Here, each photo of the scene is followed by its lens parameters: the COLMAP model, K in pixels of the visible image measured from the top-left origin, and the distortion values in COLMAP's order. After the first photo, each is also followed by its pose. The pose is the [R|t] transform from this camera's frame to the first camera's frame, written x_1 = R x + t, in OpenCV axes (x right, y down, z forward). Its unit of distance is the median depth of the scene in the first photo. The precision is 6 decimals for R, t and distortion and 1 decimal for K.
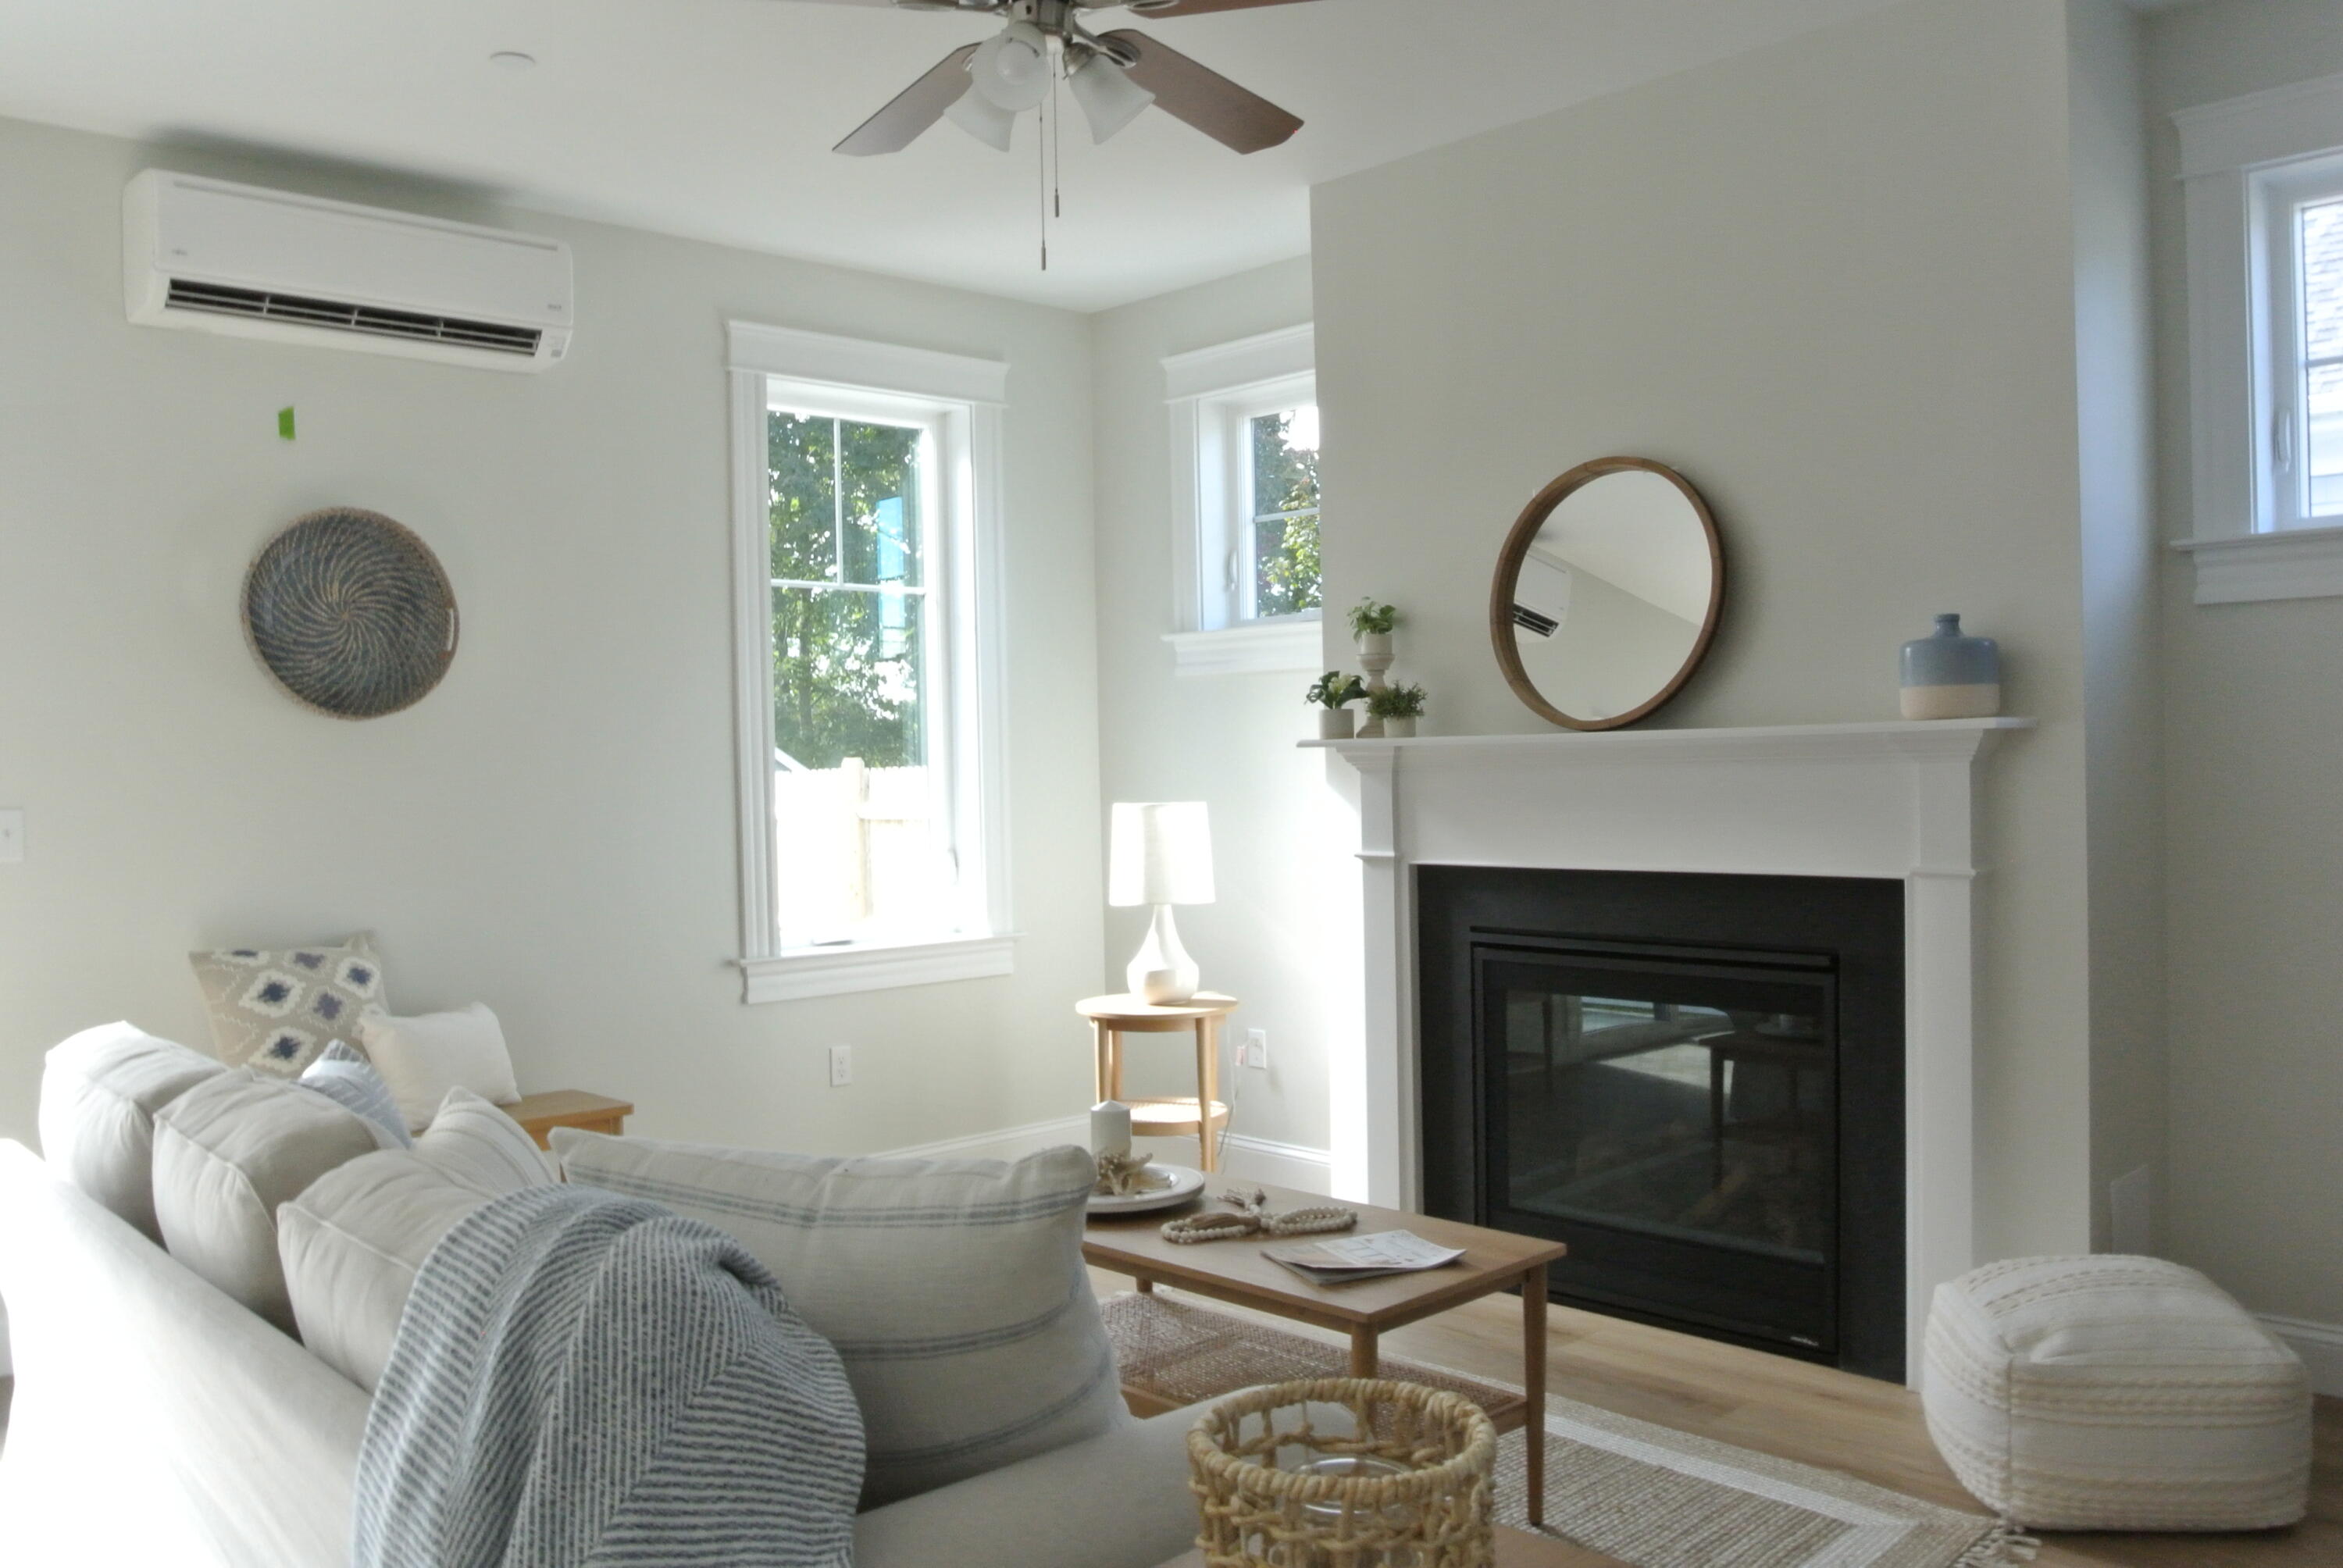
lens RADIAL K [[1952.4, 0, 1171.4], [0, 1952.4, 774.4], [0, 0, 1]] dist [-0.001890, 0.000110]
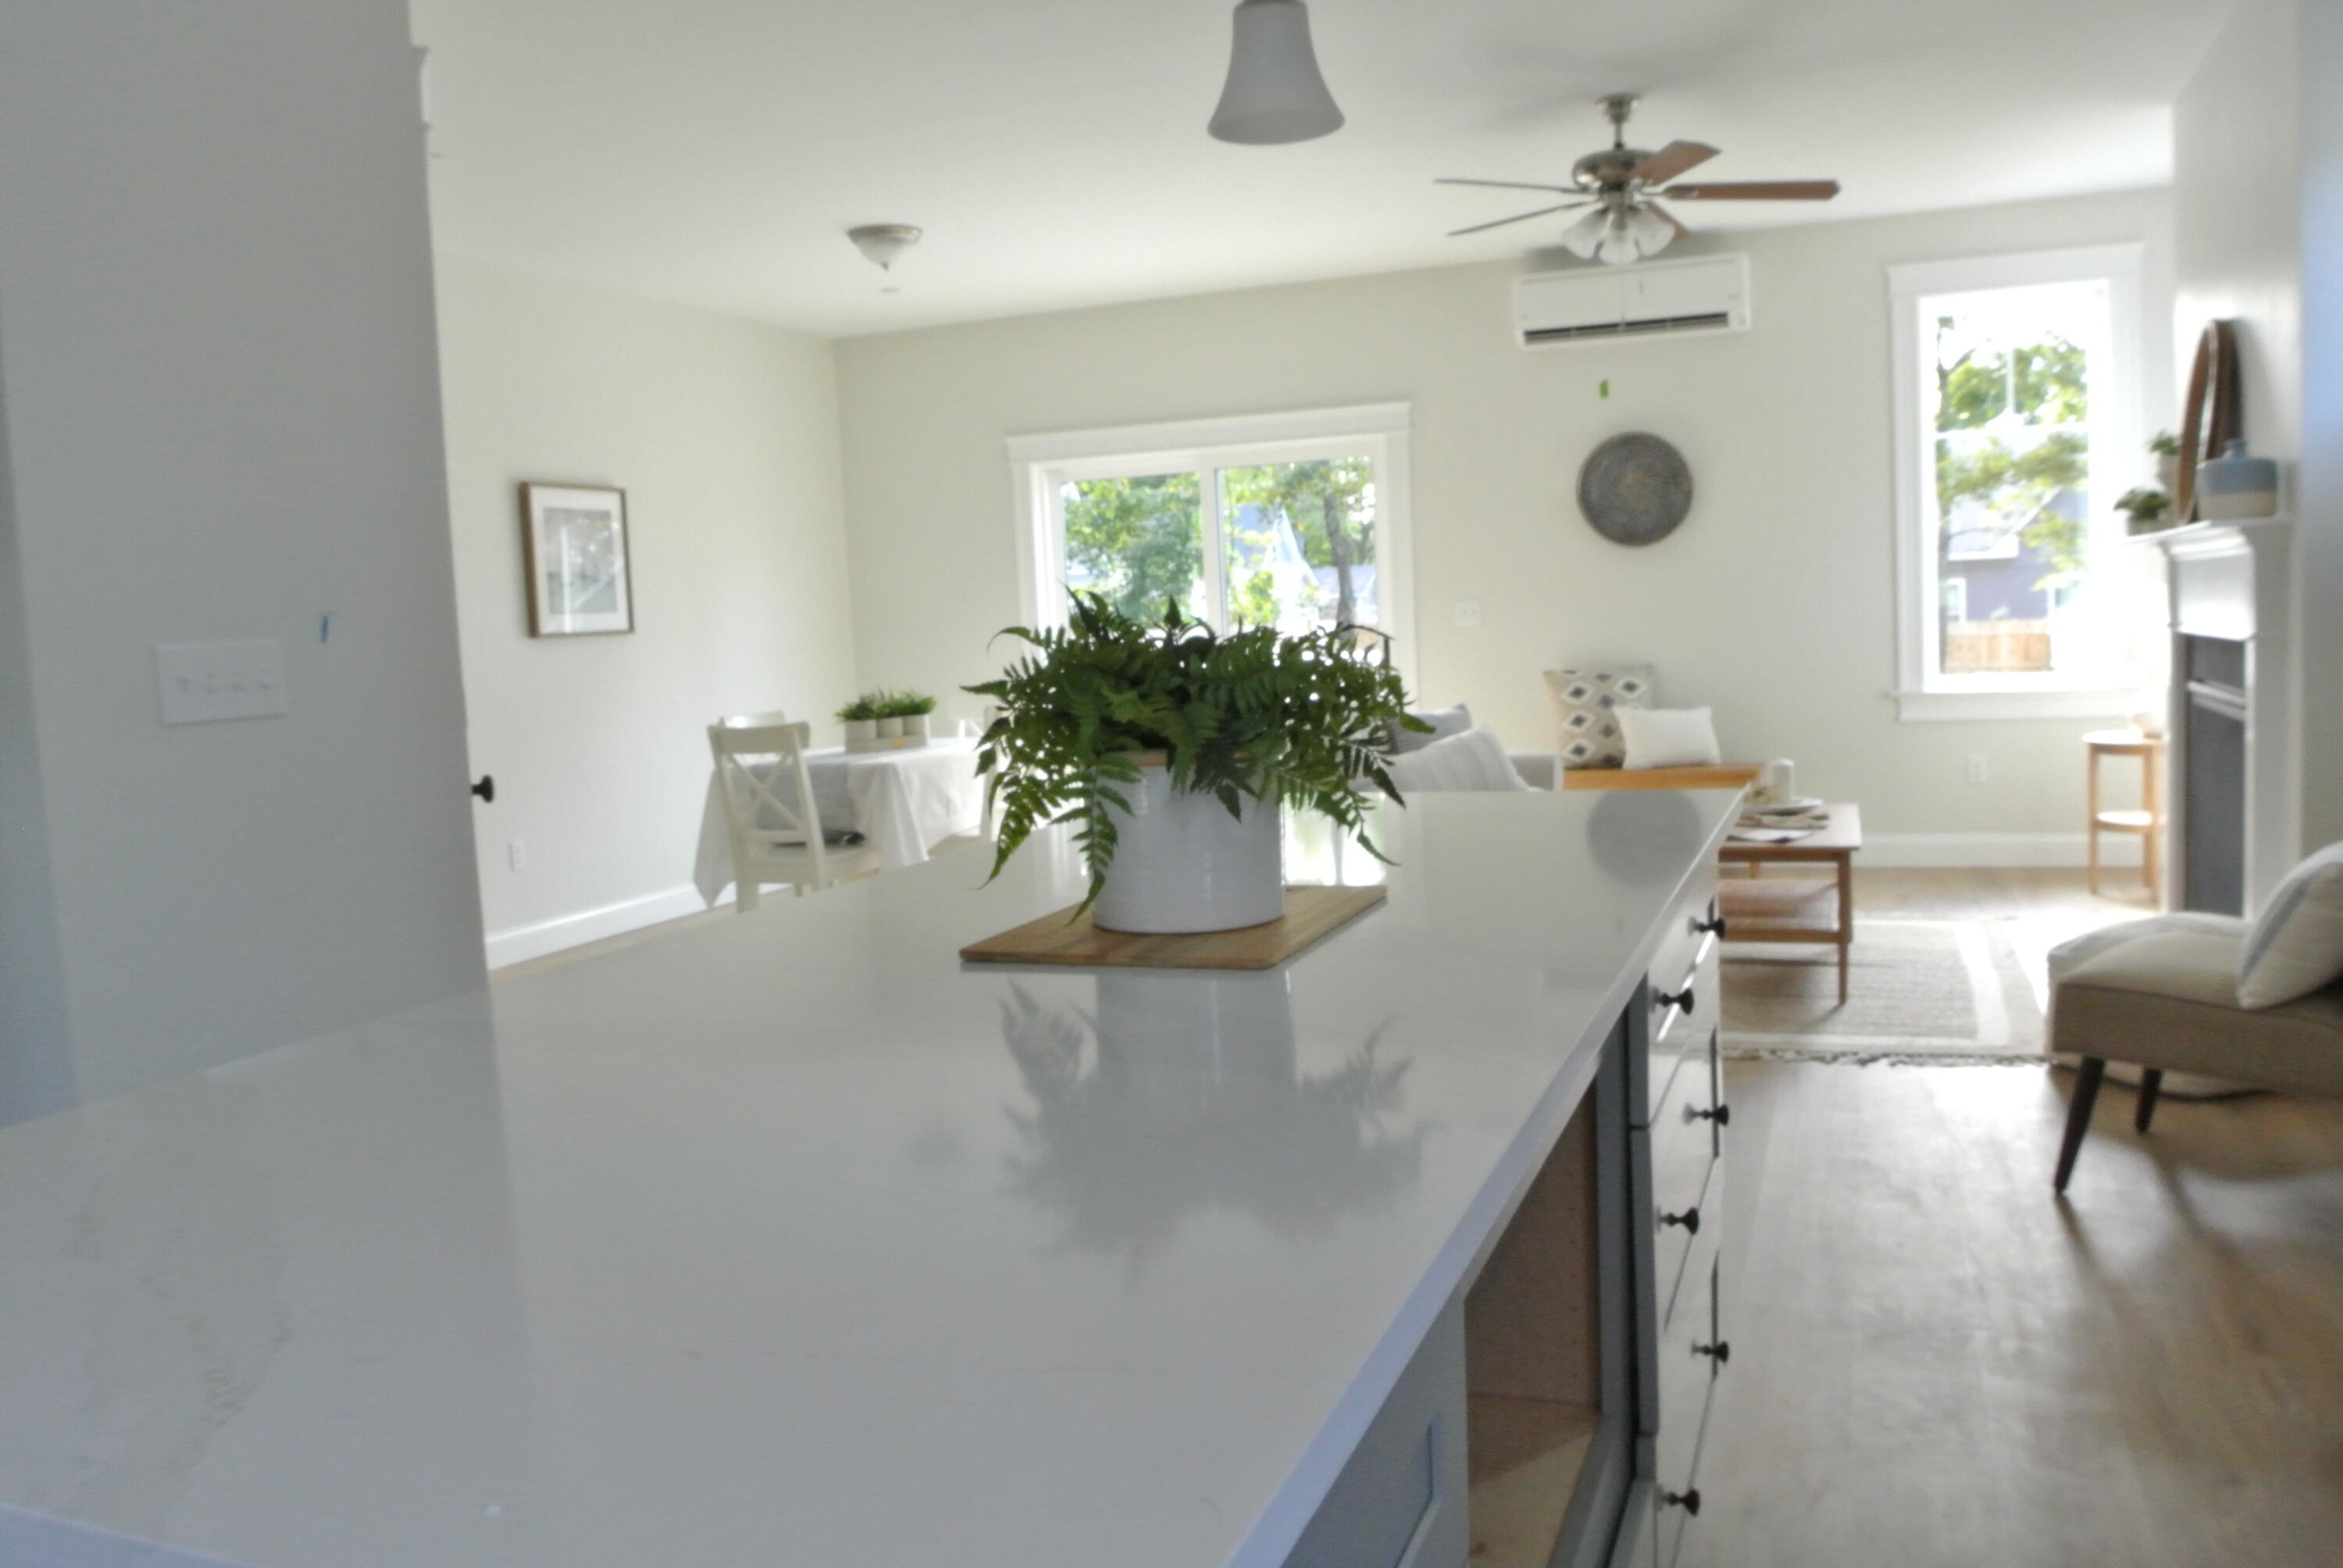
lens RADIAL K [[1875.8, 0, 1174.7], [0, 1875.8, 782.2], [0, 0, 1]] dist [-0.006325, -0.002984]
pose [[0.457907, 0.083736, -0.885048, 0.963636], [0.029098, 0.993609, 0.109061, -0.014006], [0.888524, -0.075693, 0.452544, -0.198482]]
